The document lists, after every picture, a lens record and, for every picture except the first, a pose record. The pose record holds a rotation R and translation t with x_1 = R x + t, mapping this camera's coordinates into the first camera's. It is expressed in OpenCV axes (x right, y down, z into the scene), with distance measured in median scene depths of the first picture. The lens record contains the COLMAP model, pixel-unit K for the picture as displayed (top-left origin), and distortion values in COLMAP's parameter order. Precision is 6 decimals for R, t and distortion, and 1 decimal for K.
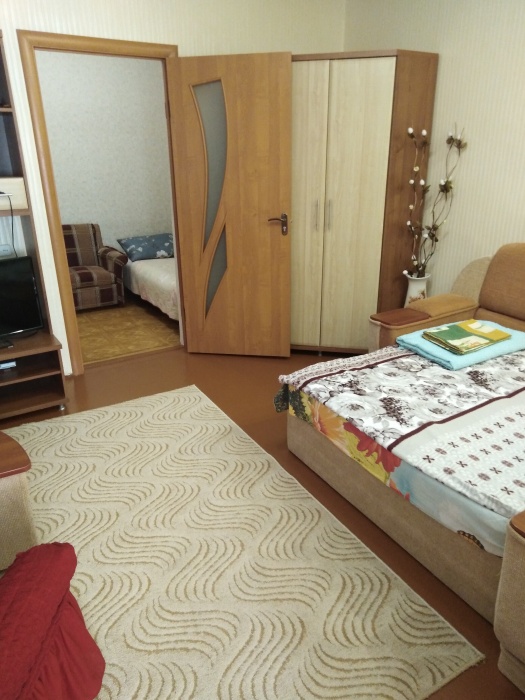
lens RADIAL K [[522.0, 0, 262.7], [0, 522.0, 350.5], [0, 0, 1]] dist [0.033634, -0.027309]
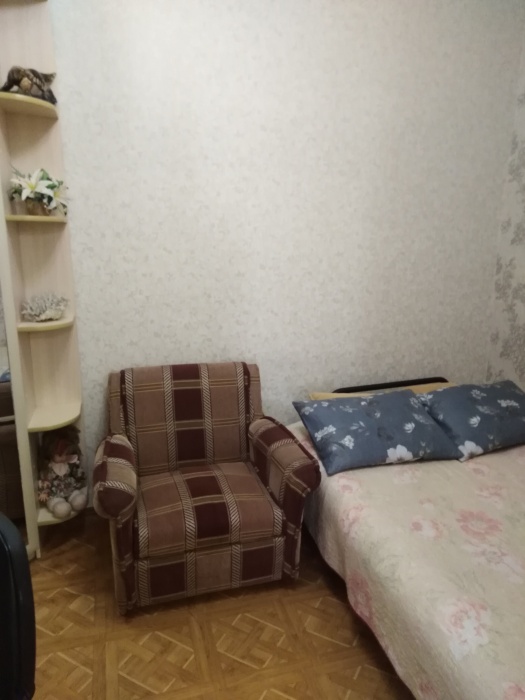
lens RADIAL K [[522.0, 0, 261.4], [0, 522.0, 349.1], [0, 0, 1]] dist [0.033634, -0.027309]
pose [[0.960526, 0.083910, -0.265233, -0.352021], [-0.115602, 0.987601, -0.106207, -0.379696], [0.253032, 0.132676, 0.958317, 1.039773]]
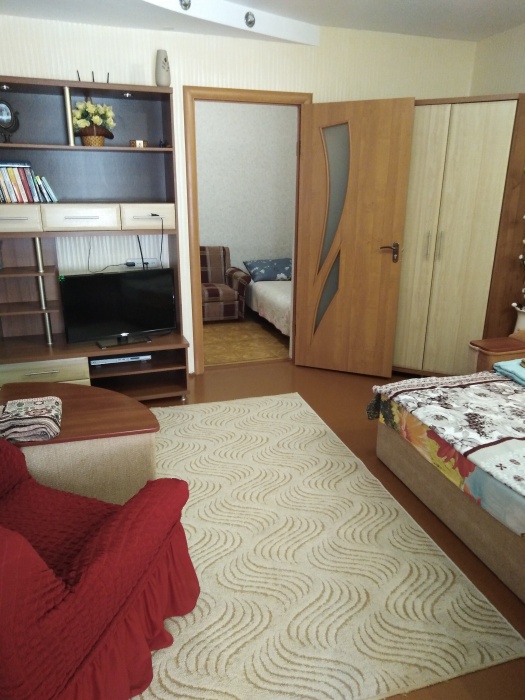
lens RADIAL K [[522.0, 0, 260.1], [0, 522.0, 350.2], [0, 0, 1]] dist [0.033634, -0.027309]
pose [[0.971518, 0.088361, -0.219873, 0.028551], [-0.100681, 0.993880, -0.045453, 0.038174], [0.214511, 0.066295, 0.974469, -0.101412]]
